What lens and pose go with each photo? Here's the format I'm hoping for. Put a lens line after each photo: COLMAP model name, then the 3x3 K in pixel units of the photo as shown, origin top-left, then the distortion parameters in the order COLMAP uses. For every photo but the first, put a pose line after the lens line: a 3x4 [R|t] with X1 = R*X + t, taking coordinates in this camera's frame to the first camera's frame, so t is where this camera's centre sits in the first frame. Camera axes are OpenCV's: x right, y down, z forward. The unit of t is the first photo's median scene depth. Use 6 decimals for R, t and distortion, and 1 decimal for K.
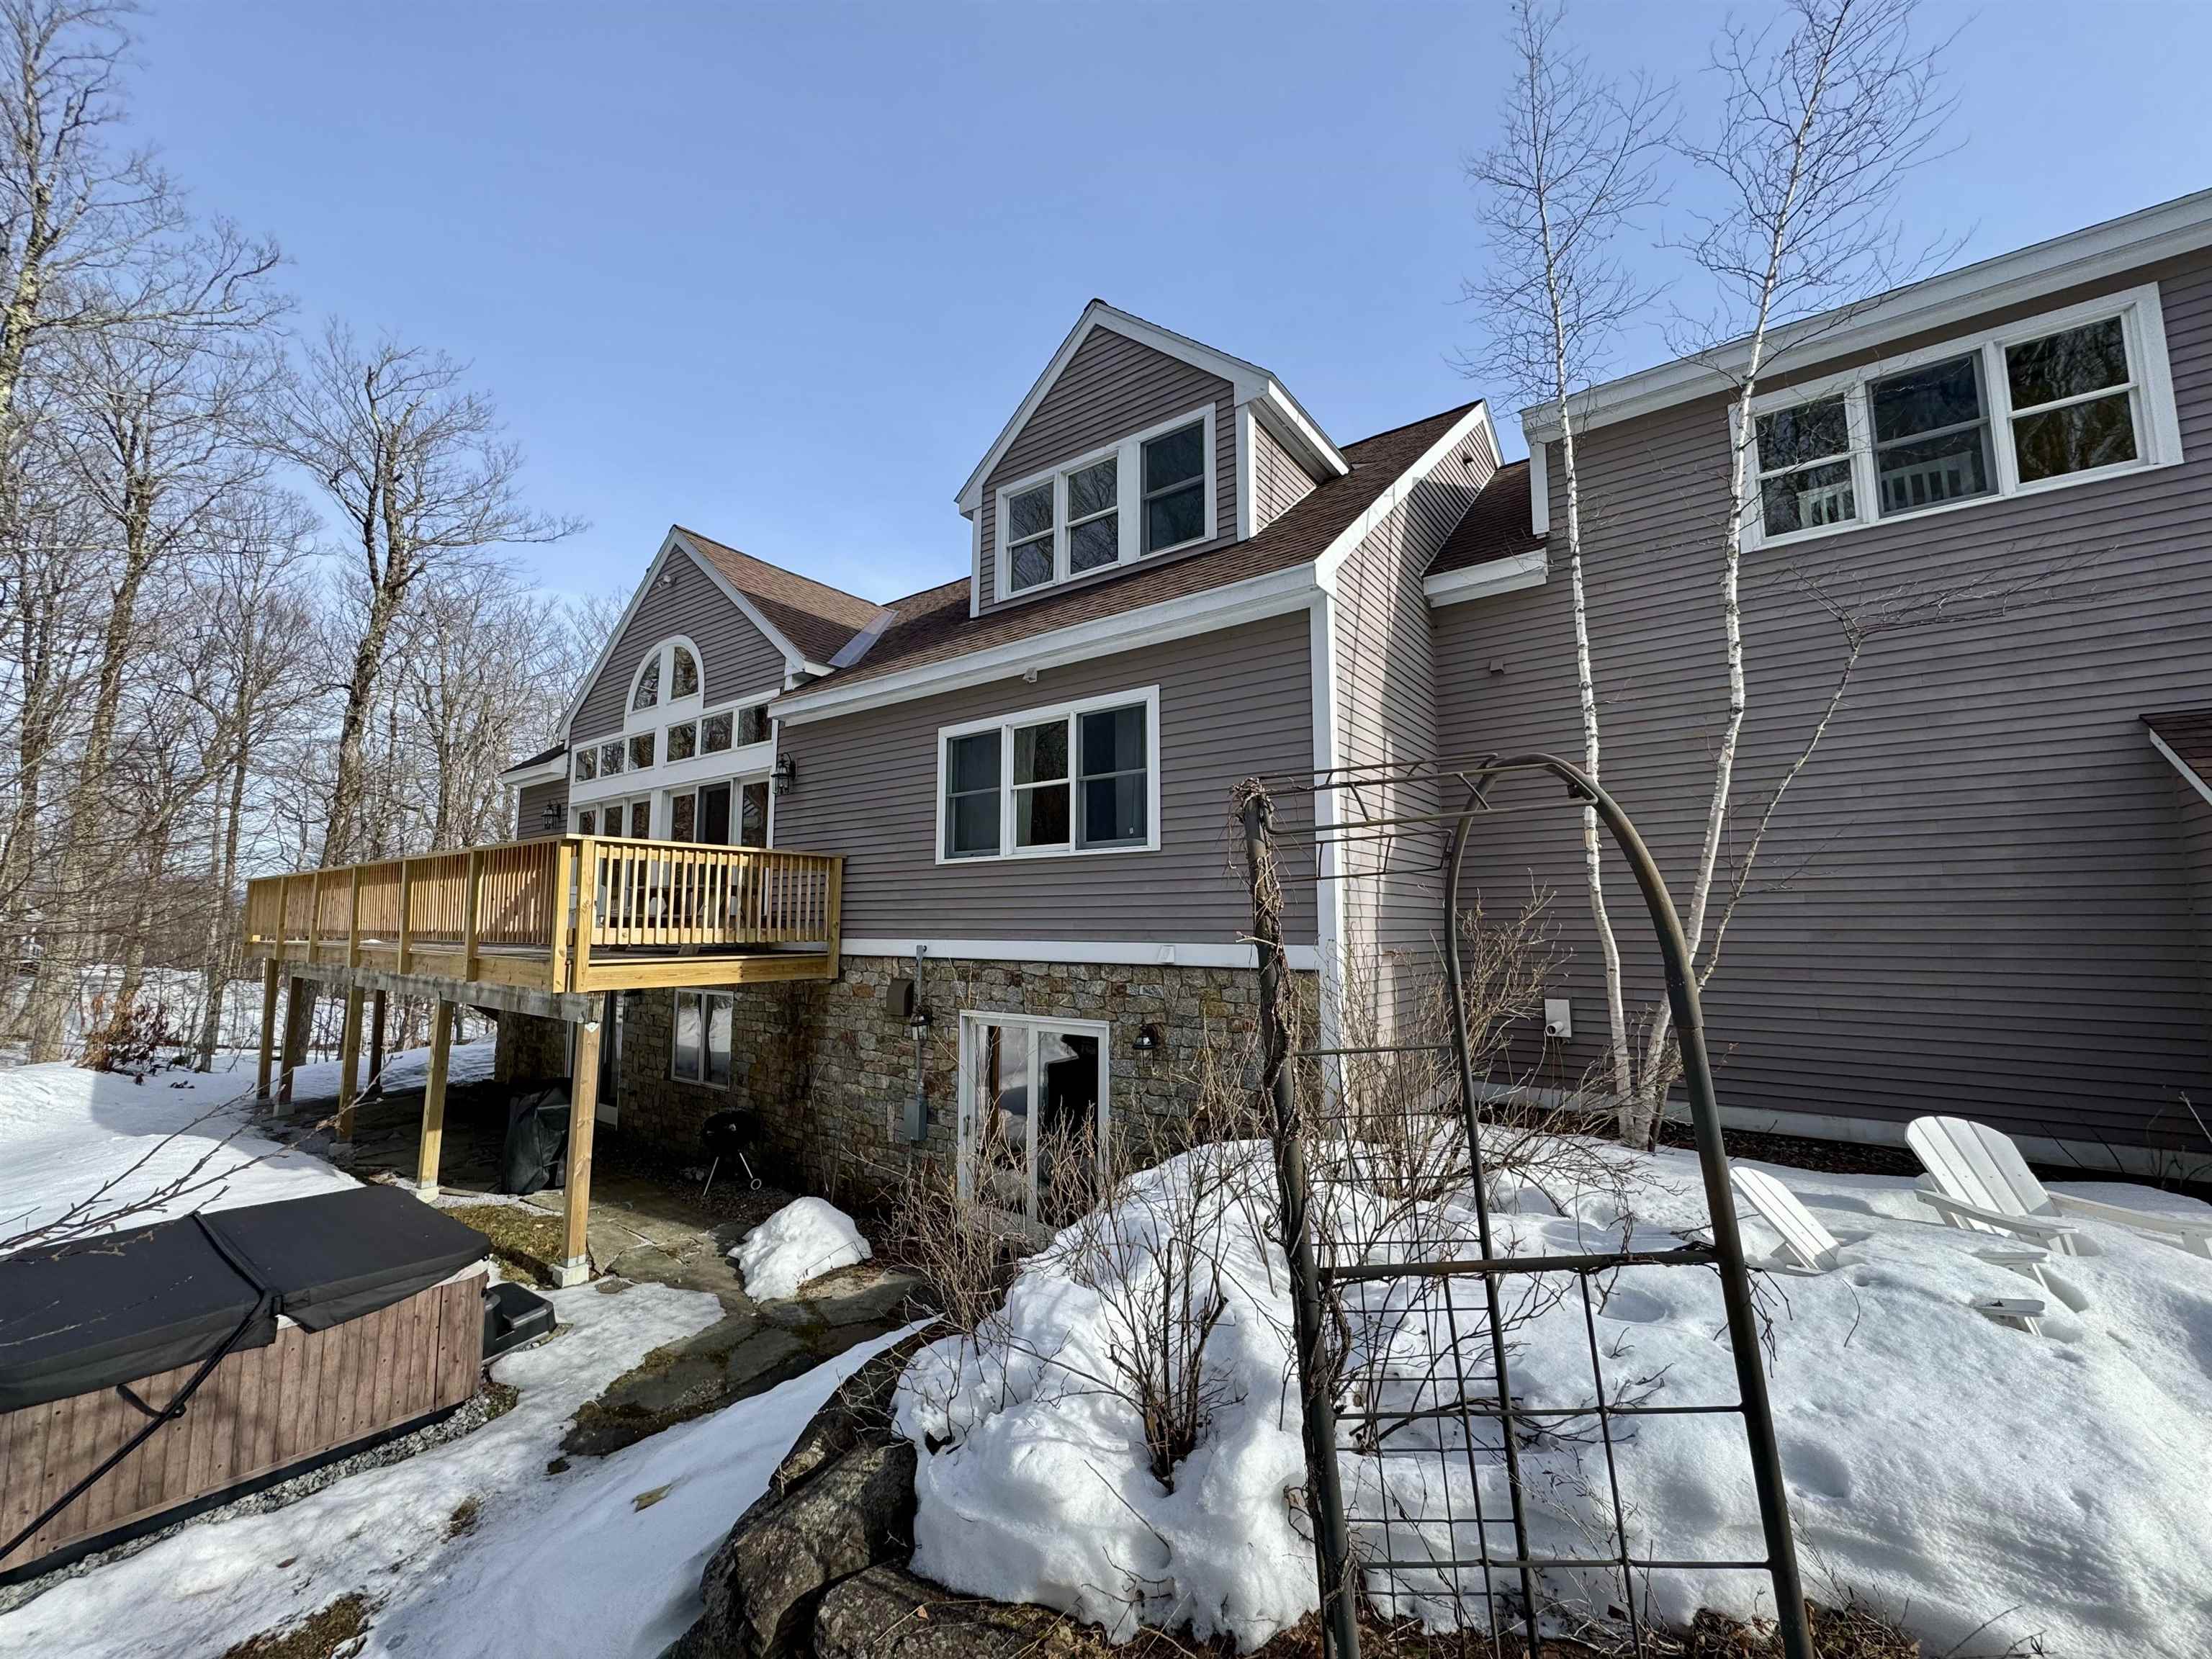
lens RADIAL K [[886.3, 0, 1100.0], [0, 886.3, 826.9], [0, 0, 1]] dist [-0.004119, 0.000293]
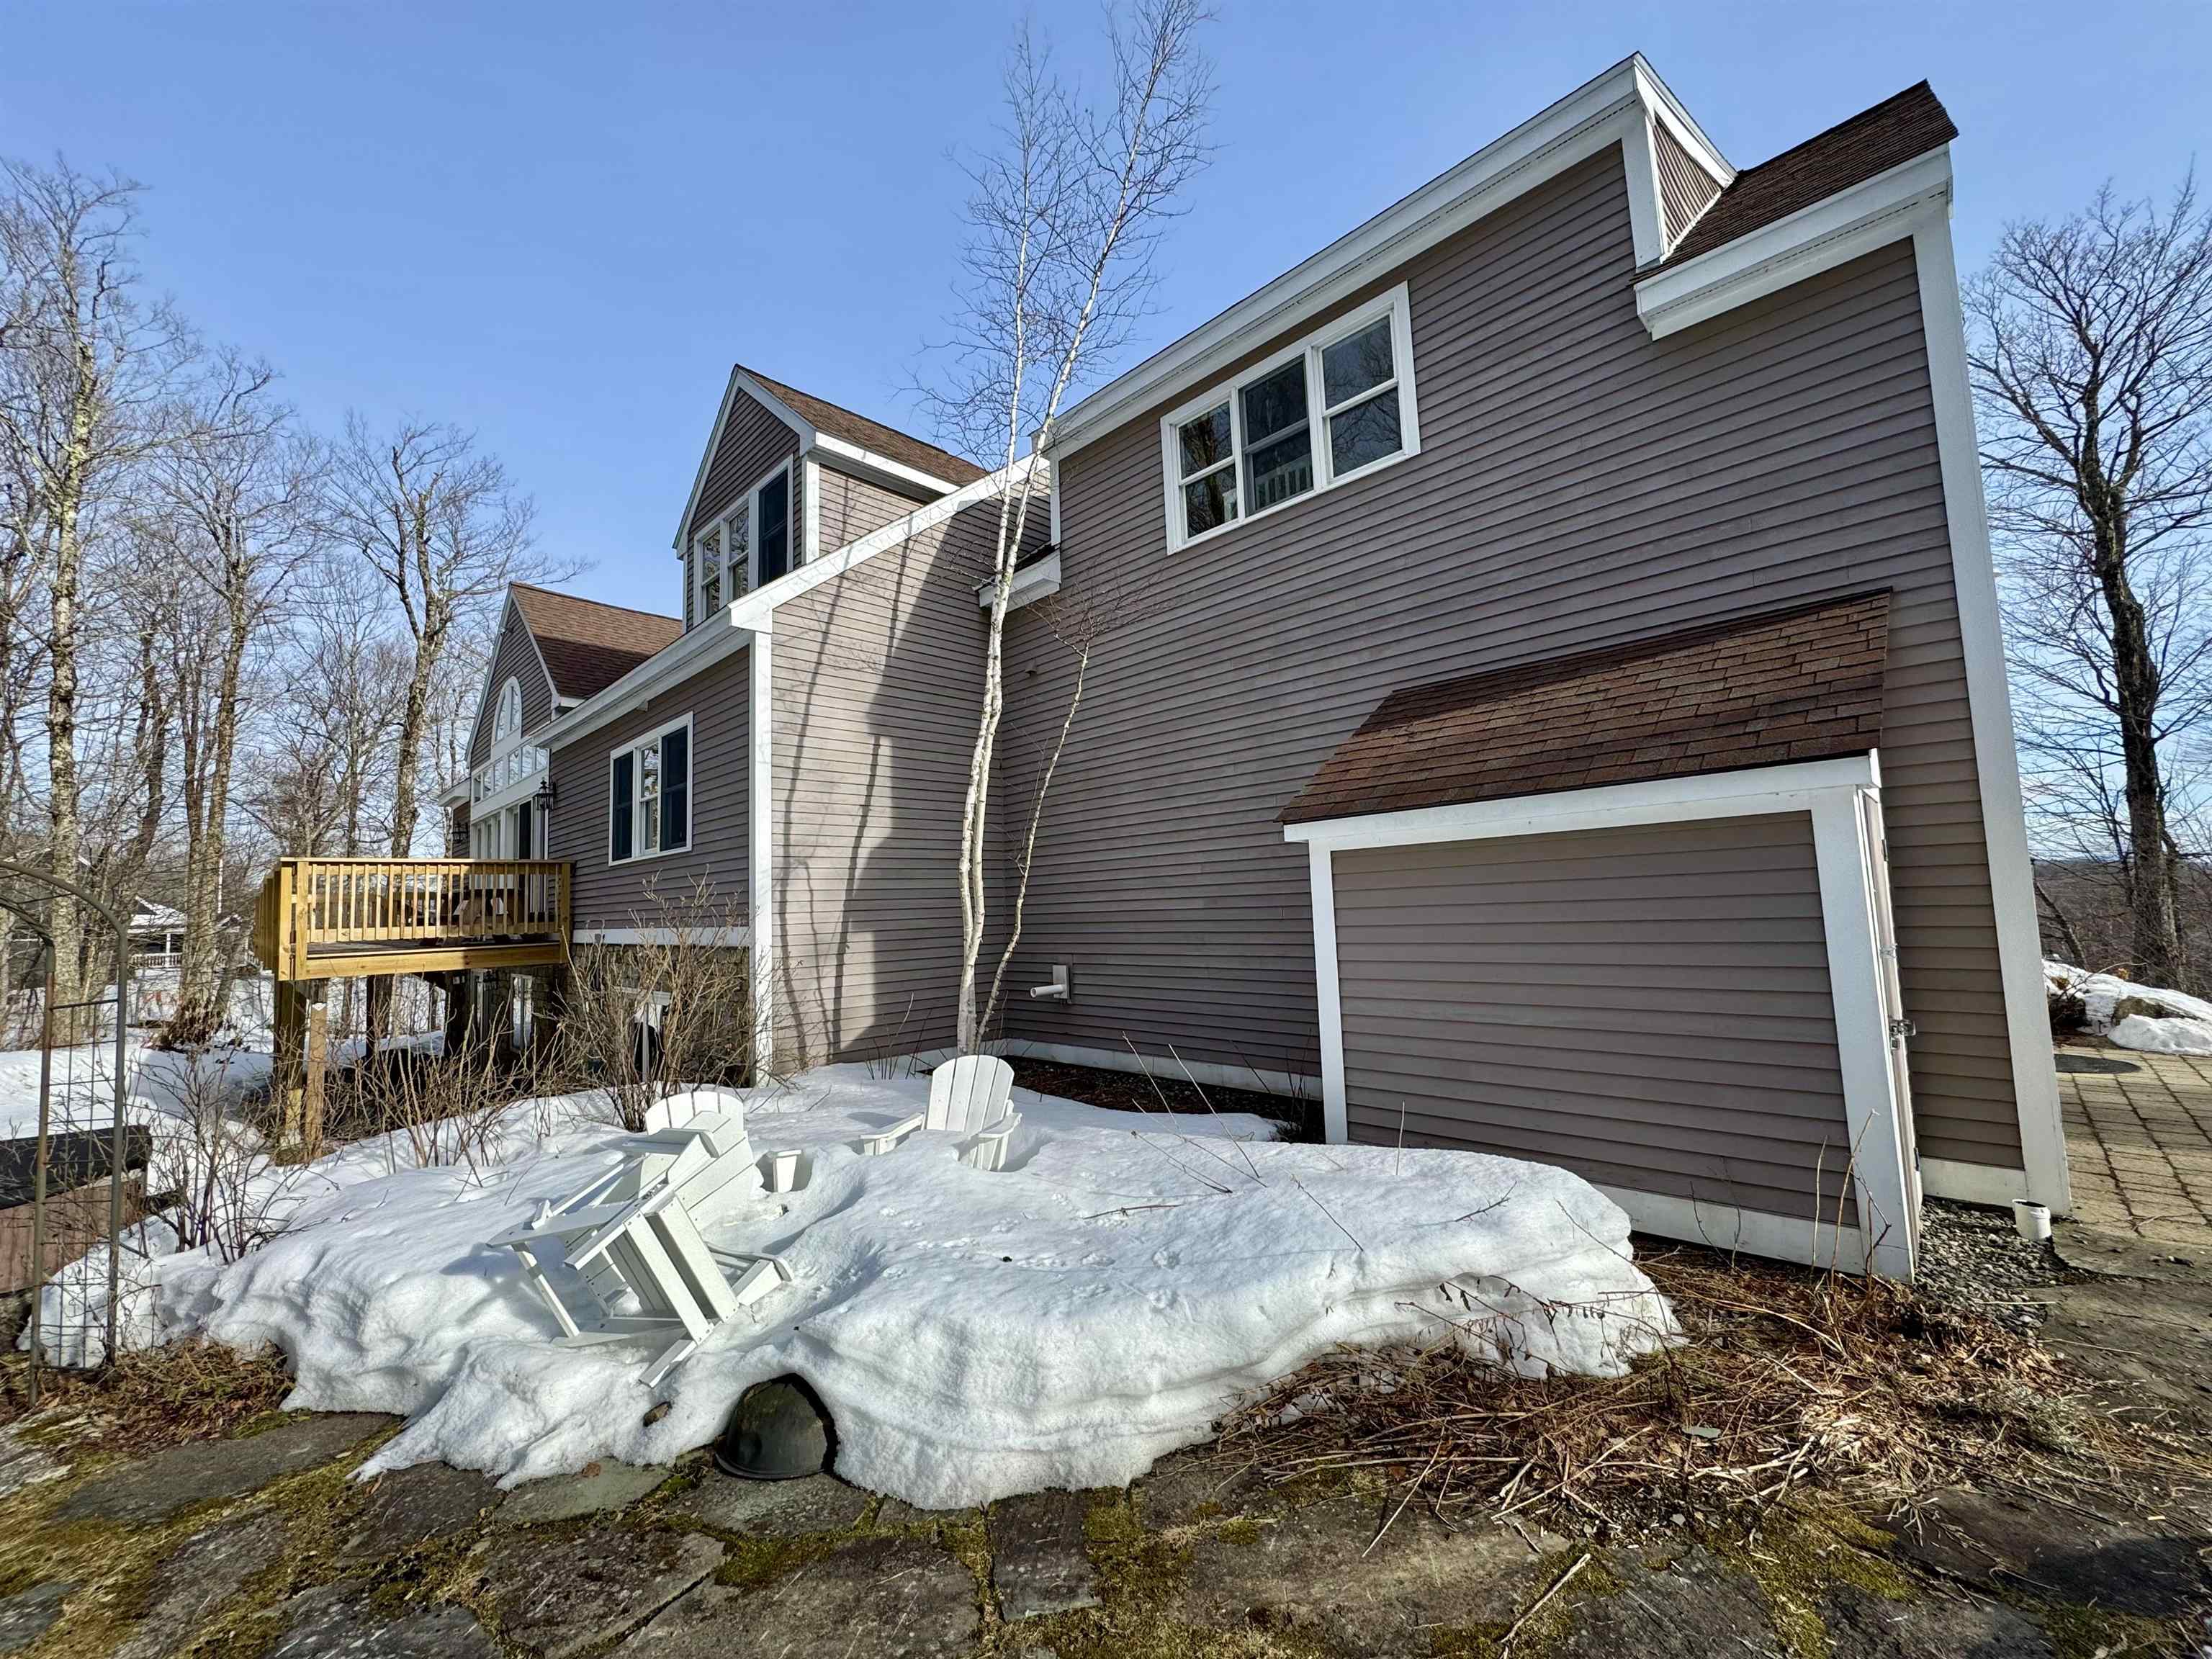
lens RADIAL K [[886.3, 0, 1095.4], [0, 886.3, 827.5], [0, 0, 1]] dist [-0.004119, 0.000293]
pose [[0.988512, -0.048862, -0.143024, 0.651339], [0.052676, 0.998347, 0.023001, -0.002673], [0.141663, -0.030271, 0.989452, -0.090094]]
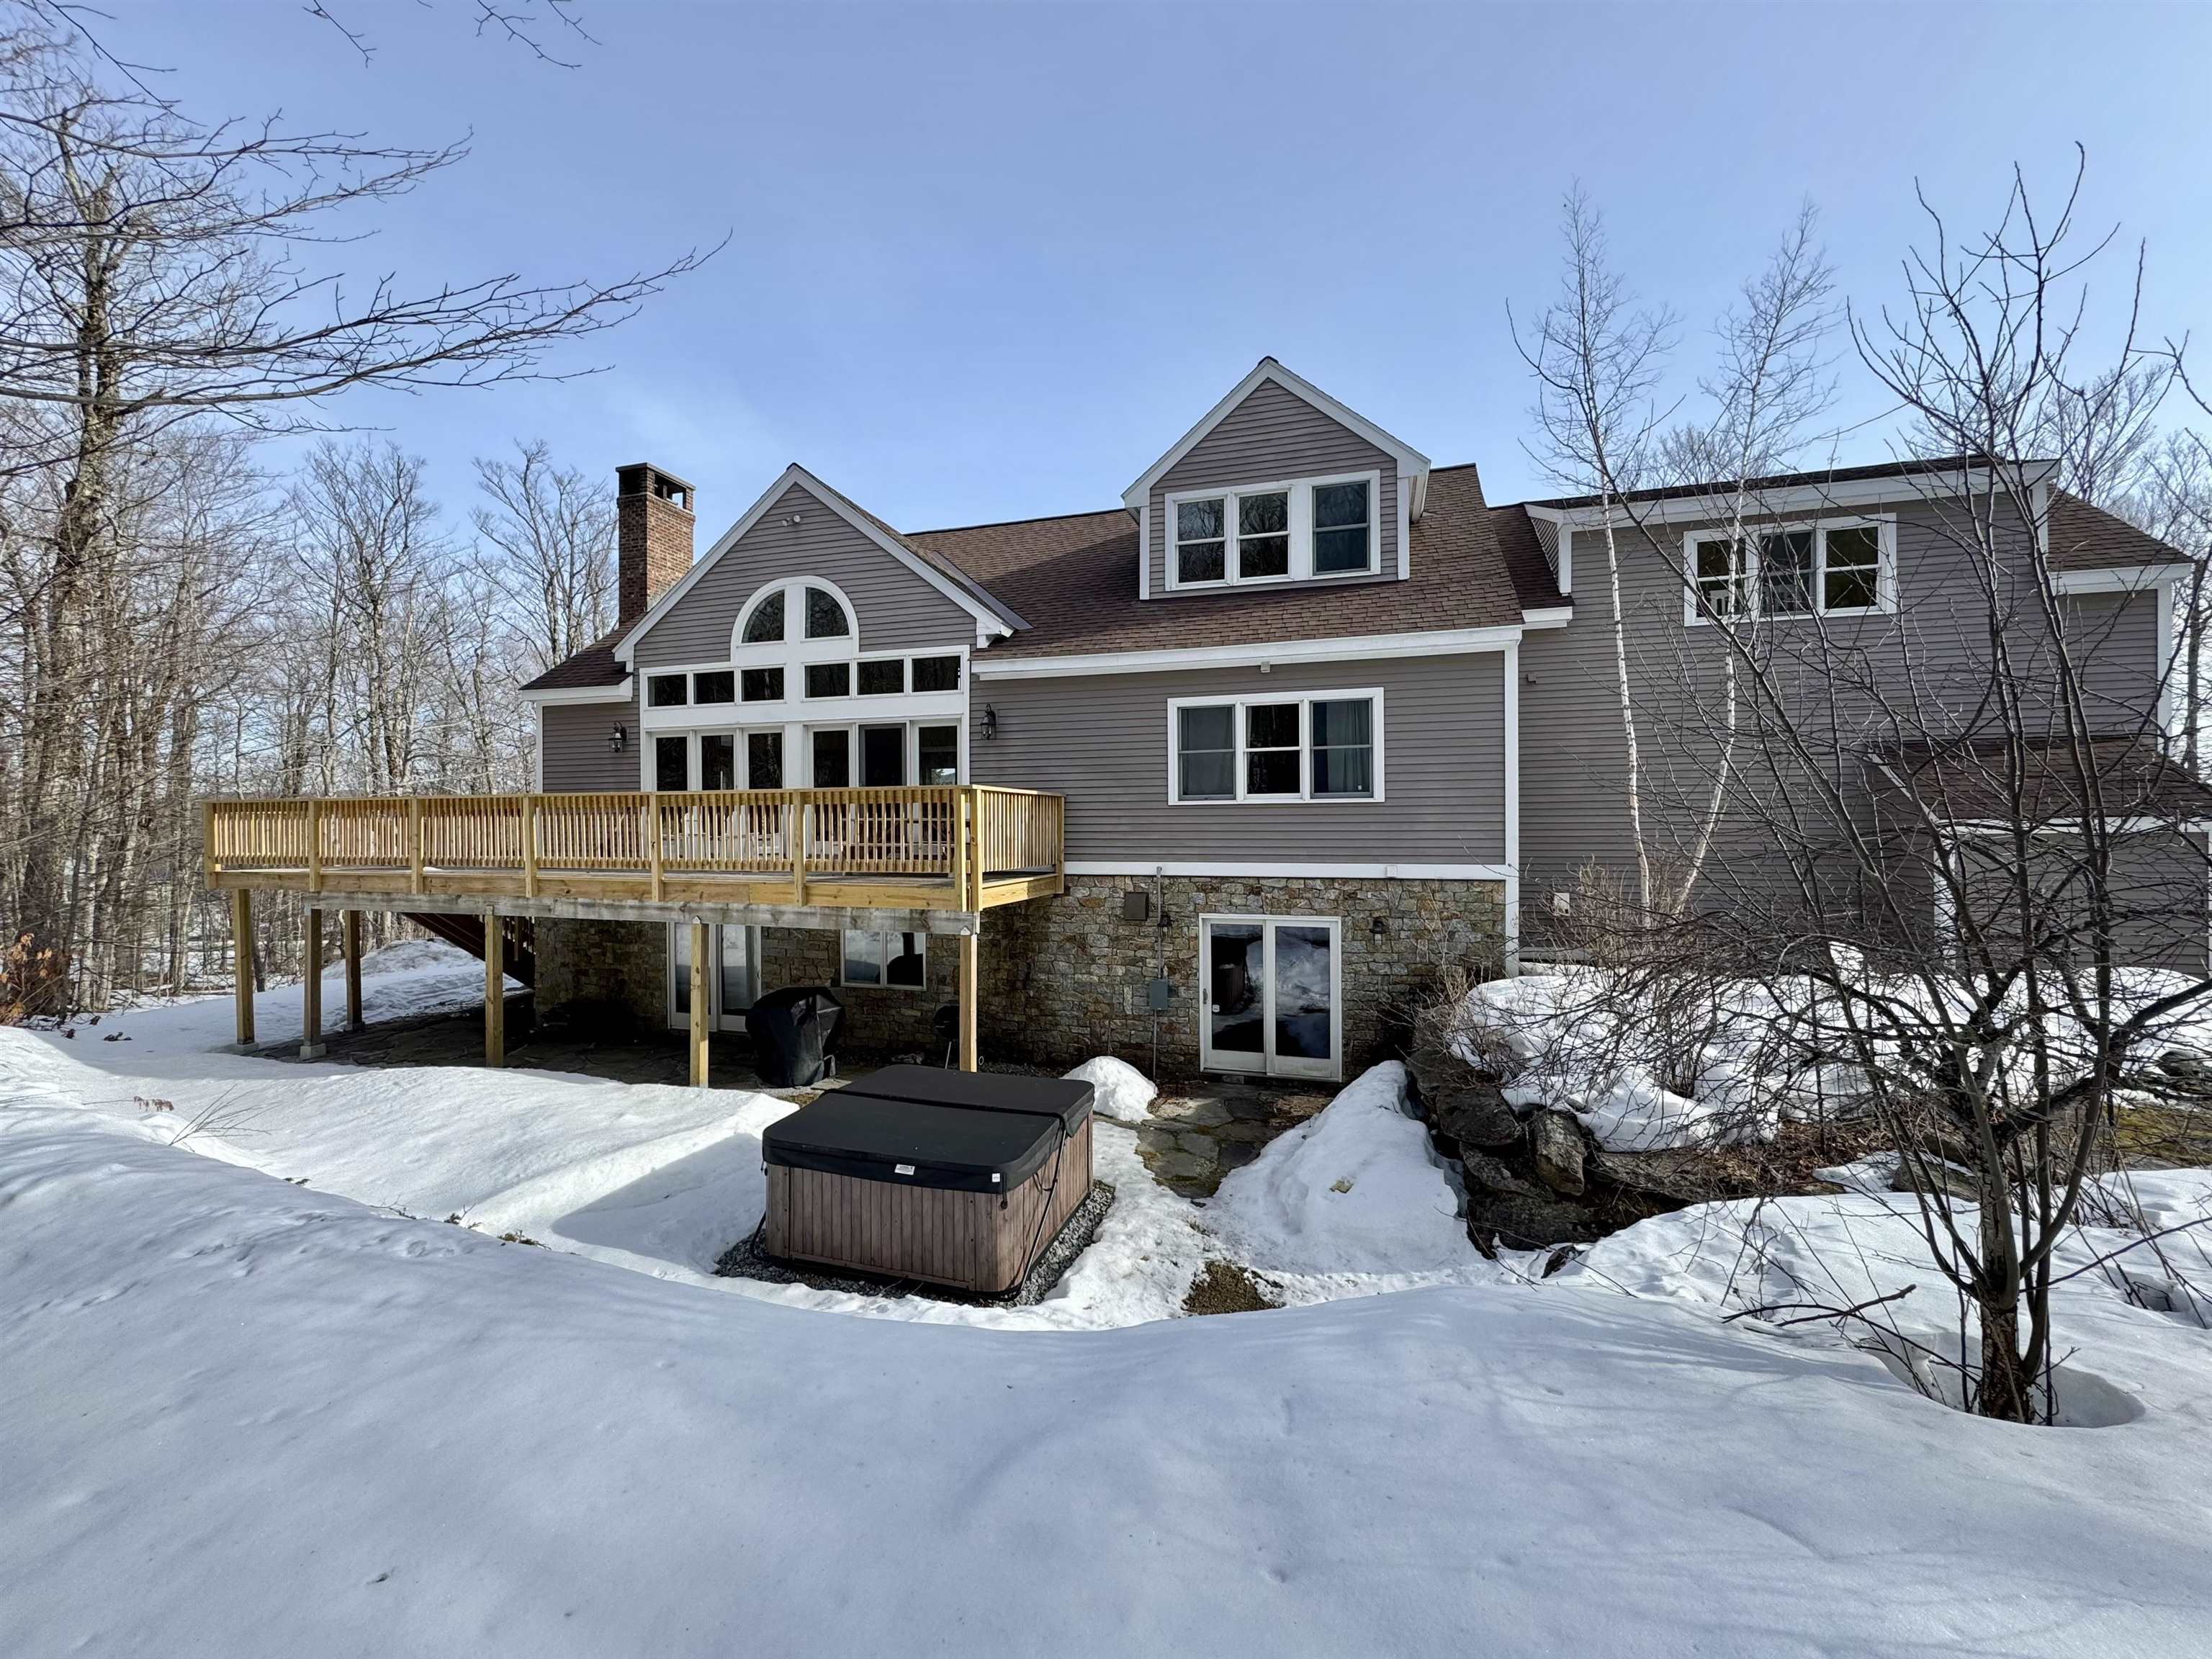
lens RADIAL K [[886.3, 0, 1103.8], [0, 886.3, 829.7], [0, 0, 1]] dist [-0.004119, 0.000293]
pose [[0.941091, -0.004685, 0.338121, -0.729219], [-0.033032, 0.993849, 0.105707, -0.057088], [-0.336537, -0.110649, 0.935147, -0.195225]]
